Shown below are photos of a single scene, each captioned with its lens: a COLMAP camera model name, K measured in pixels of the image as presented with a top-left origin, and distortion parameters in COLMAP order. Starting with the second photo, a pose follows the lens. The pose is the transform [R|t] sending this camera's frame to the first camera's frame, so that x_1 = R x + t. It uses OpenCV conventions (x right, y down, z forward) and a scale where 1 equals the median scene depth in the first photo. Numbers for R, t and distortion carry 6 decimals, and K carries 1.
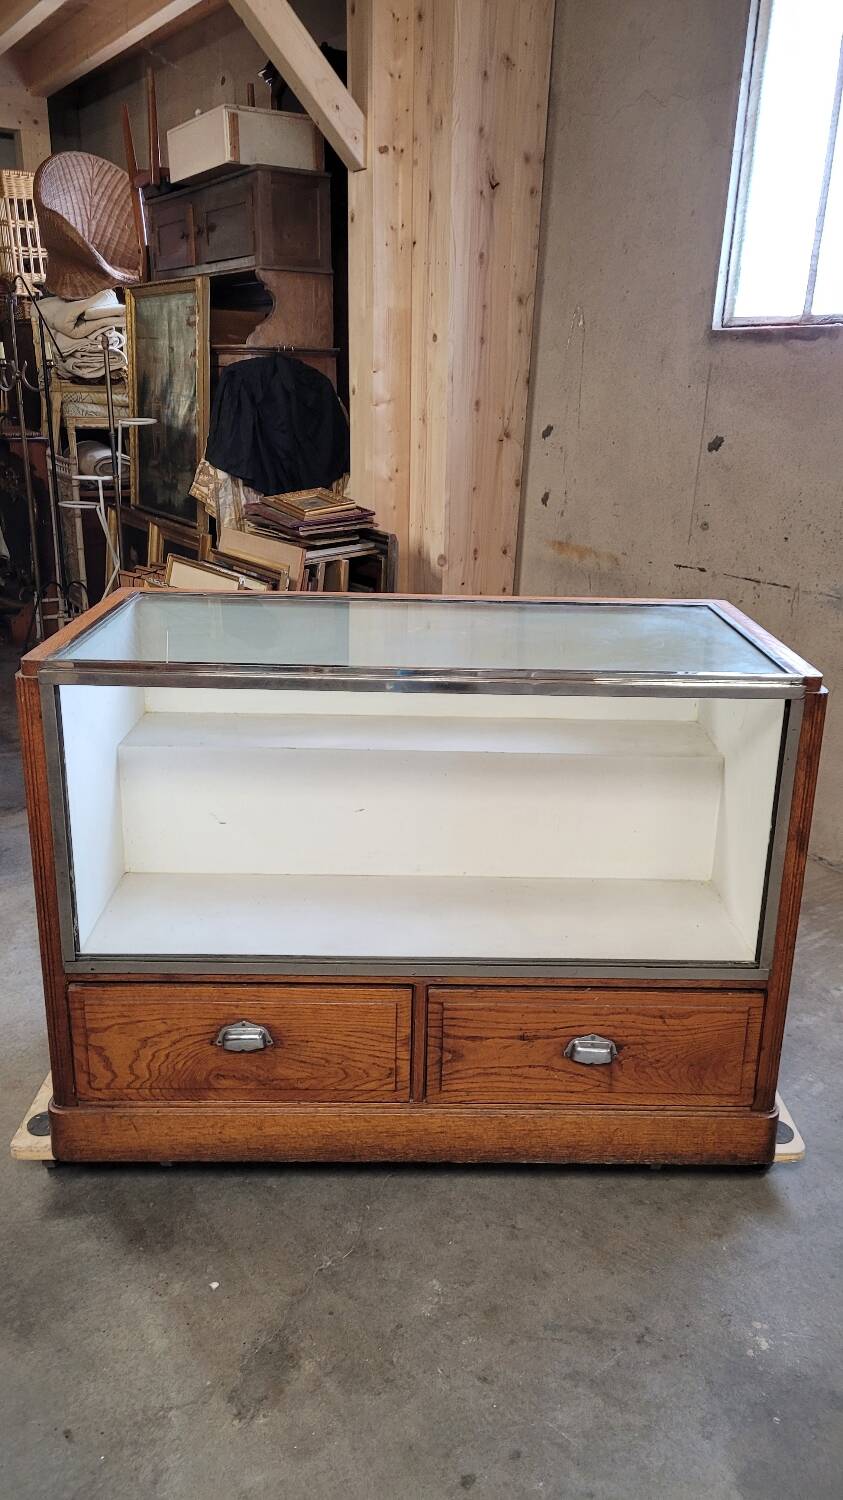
lens RADIAL K [[1126.6, 0, 452.2], [0, 1126.6, 711.9], [0, 0, 1]] dist [0.057097, -0.041278]
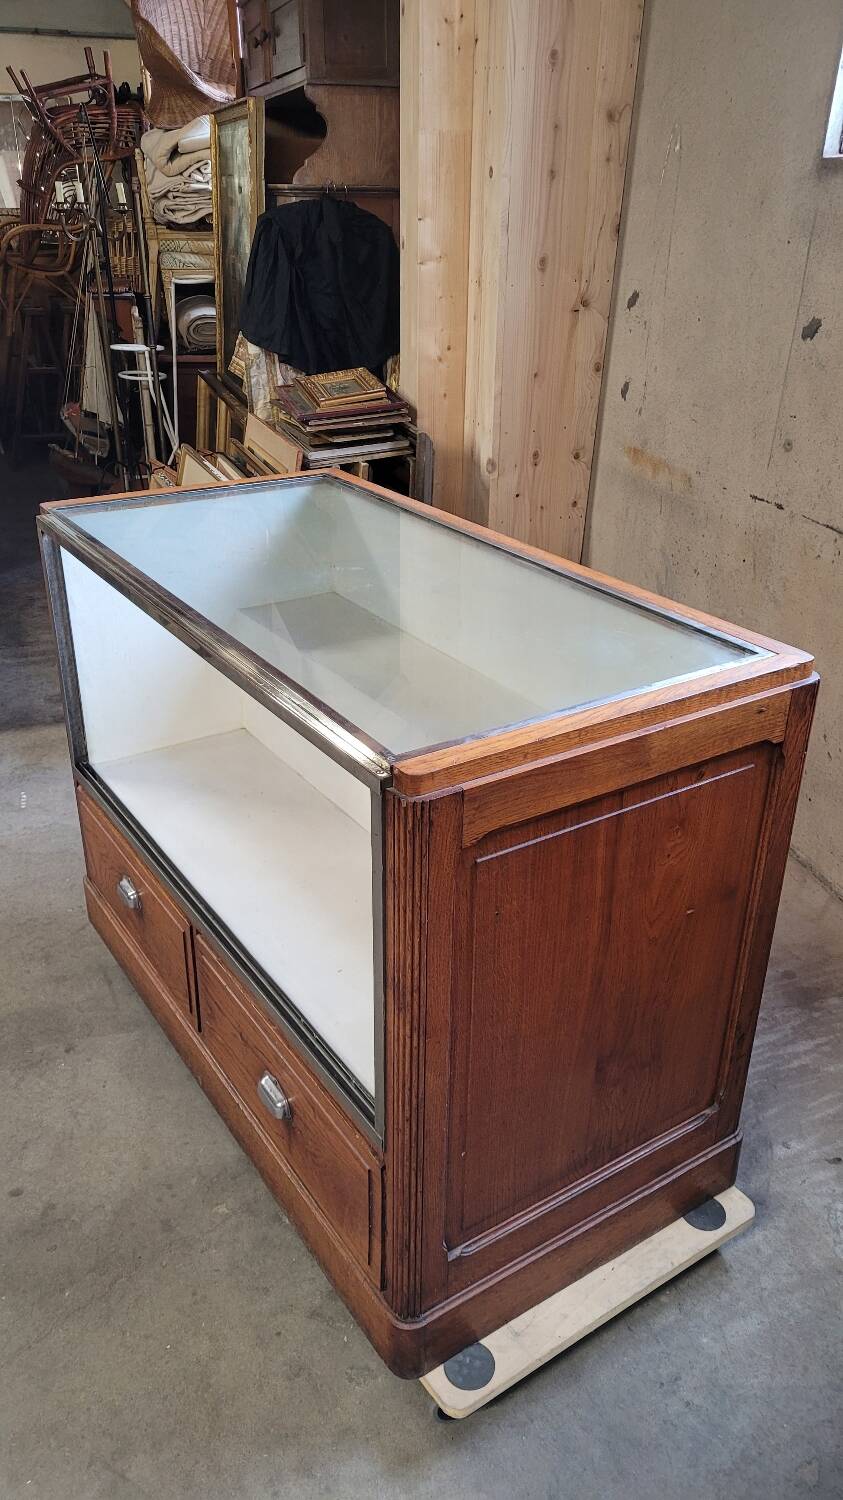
lens RADIAL K [[1126.6, 0, 426.6], [0, 1126.6, 742.3], [0, 0, 1]] dist [0.057097, -0.041278]
pose [[0.962388, 0.105144, -0.250507, 0.399918], [-0.063999, 0.983864, 0.167082, -0.165545], [0.264032, -0.144765, 0.953588, 0.419793]]
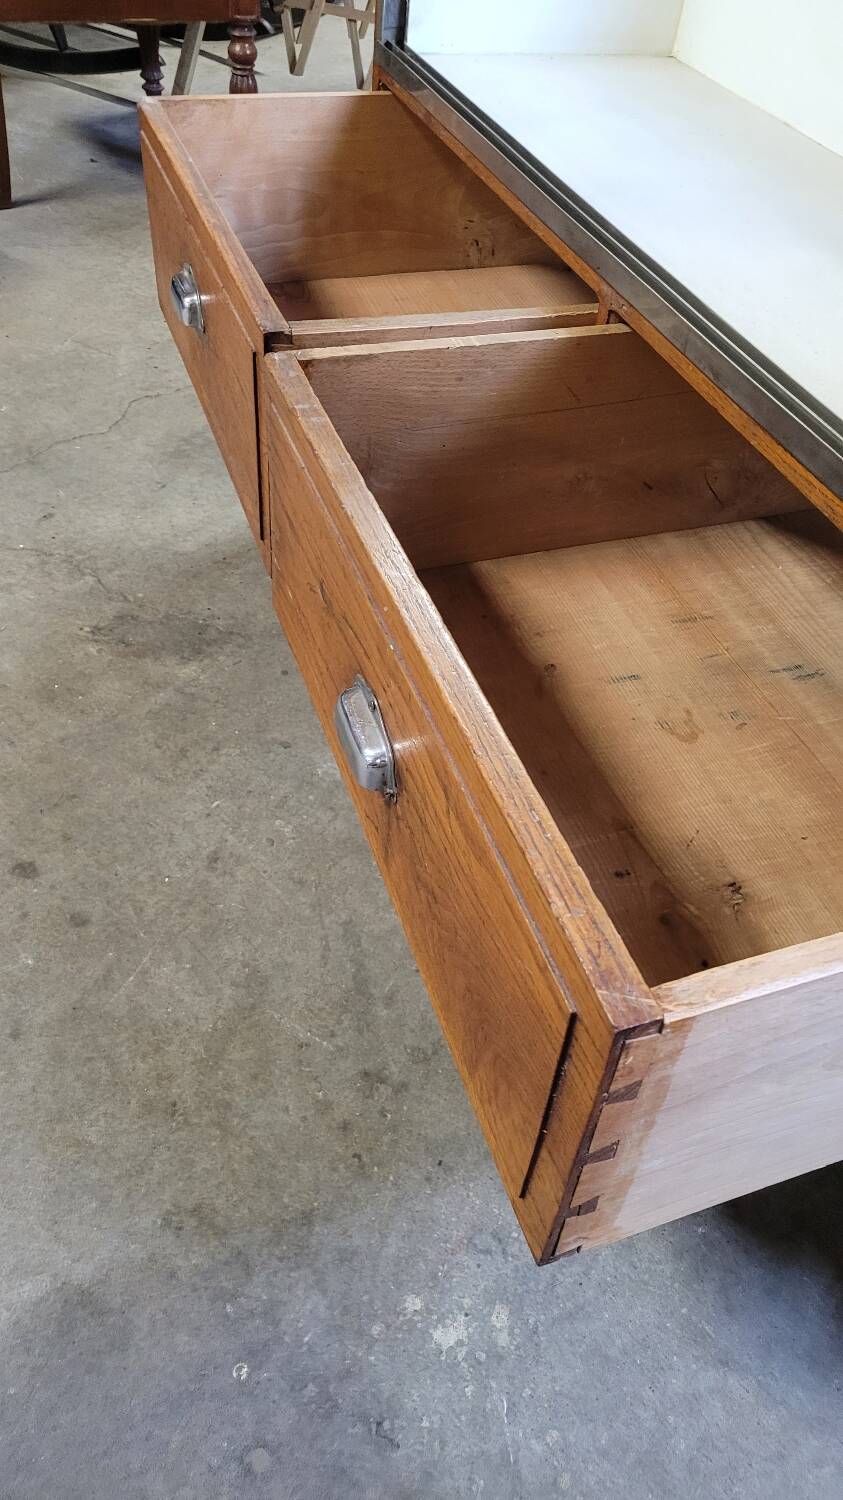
lens RADIAL K [[1120.0, 0, 455.8], [0, 1120.0, 751.1], [0, 0, 1]] dist [0.049944, -0.031521]
pose [[0.313995, 0.660597, -0.681922, 0.385166], [-0.358524, 0.747569, 0.559107, 0.143468], [0.879129, 0.068928, 0.471573, 0.730542]]
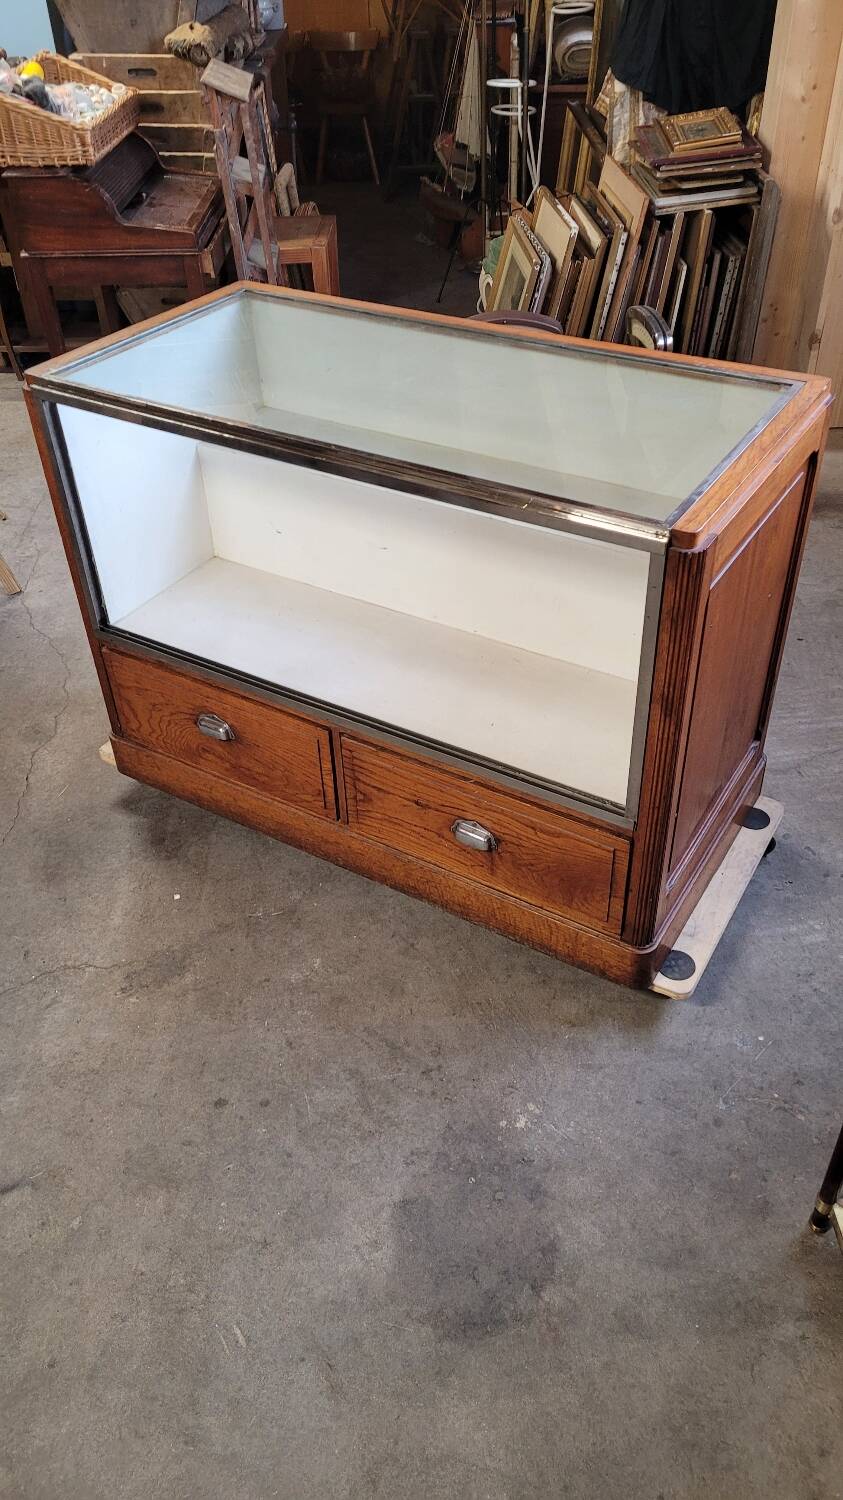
lens RADIAL K [[1120.0, 0, 440.3], [0, 1120.0, 741.0], [0, 0, 1]] dist [0.049944, -0.031521]
pose [[0.842111, 0.294136, -0.452033, 0.543189], [-0.108486, 0.913433, 0.392263, -0.181920], [0.528281, -0.281290, 0.801121, 0.183142]]
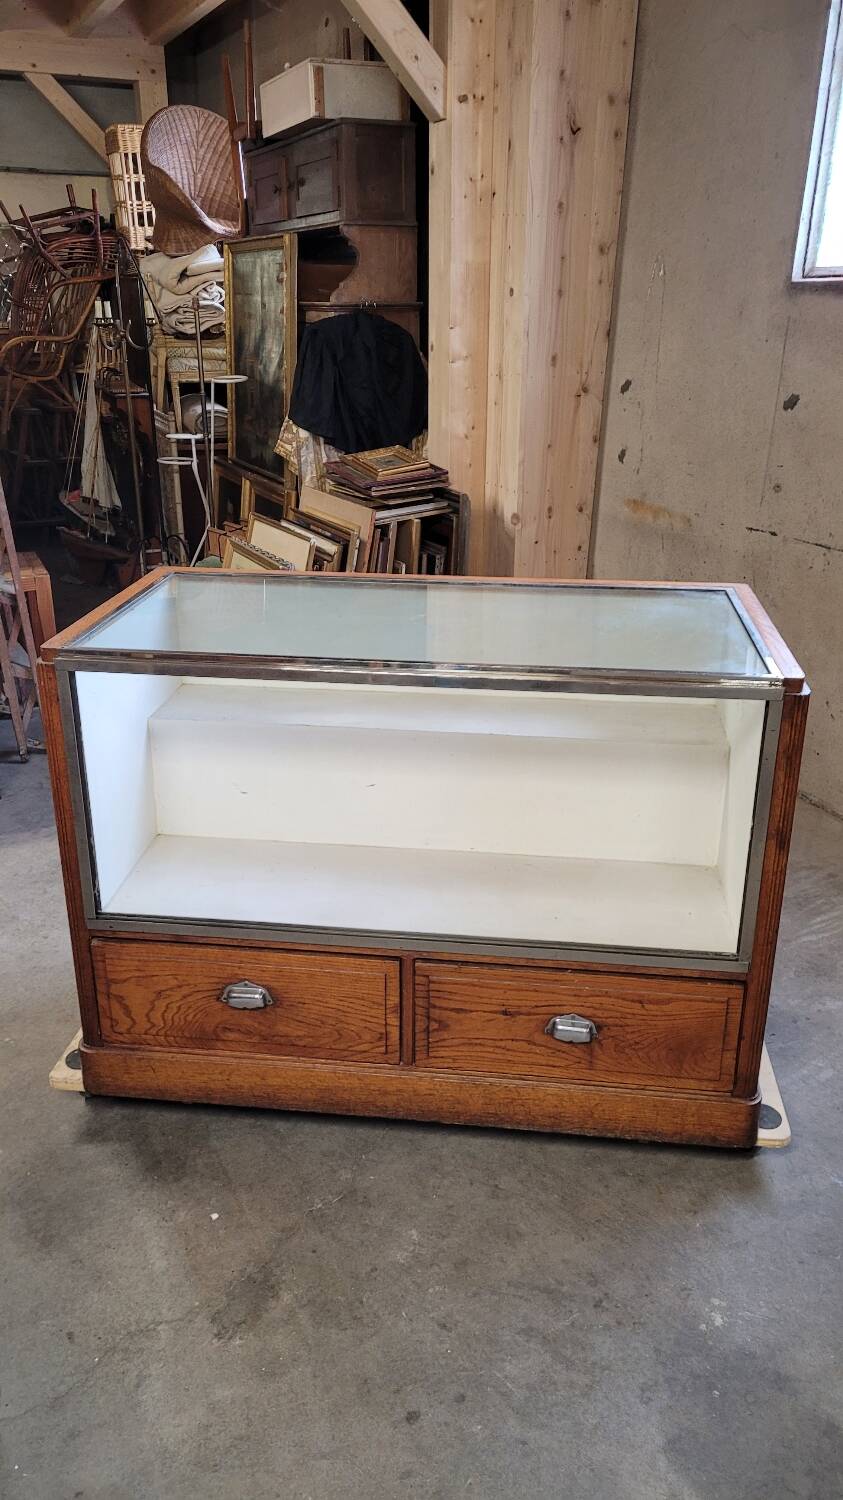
lens RADIAL K [[1126.6, 0, 420.7], [0, 1126.6, 718.5], [0, 0, 1]] dist [0.057097, -0.041278]
pose [[0.989619, 0.027667, -0.141025, 0.125788], [-0.018521, 0.997664, 0.065758, -0.051406], [0.142515, -0.062464, 0.987820, -0.027043]]
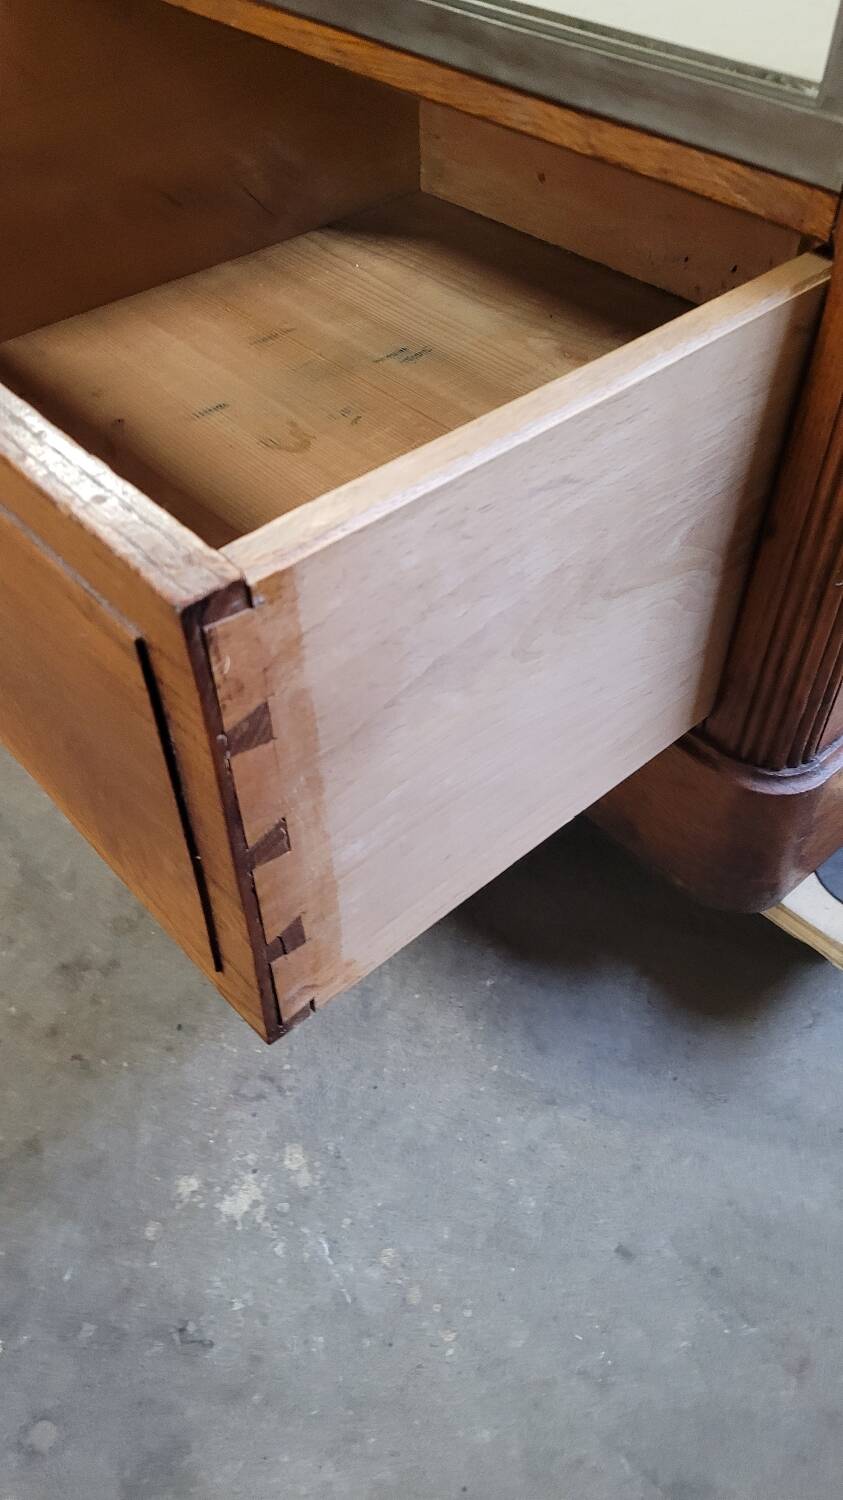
lens RADIAL K [[1126.6, 0, 428.7], [0, 1126.6, 756.1], [0, 0, 1]] dist [0.057097, -0.041278]
pose [[0.639127, 0.539101, -0.548531, 0.394577], [-0.214981, 0.810006, 0.545594, 0.222261], [0.738444, -0.230781, 0.633593, 0.790214]]
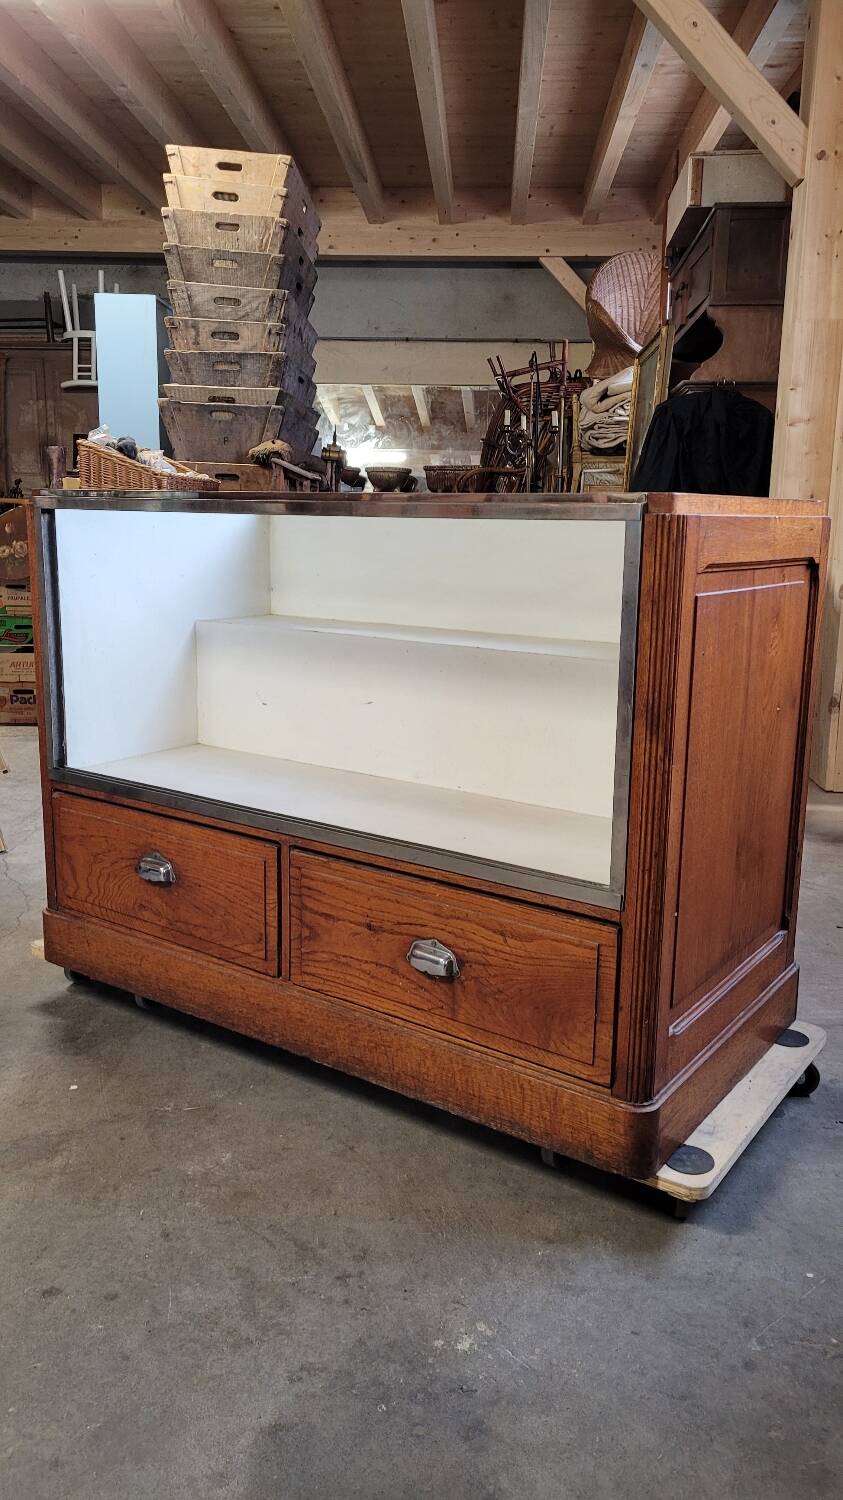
lens RADIAL K [[1120.0, 0, 442.8], [0, 1120.0, 739.6], [0, 0, 1]] dist [0.049944, -0.031521]
pose [[0.806495, 0.100704, -0.582602, 0.611162], [-0.164673, 0.984656, -0.057756, 0.185729], [0.567846, 0.142518, 0.810703, 0.297110]]
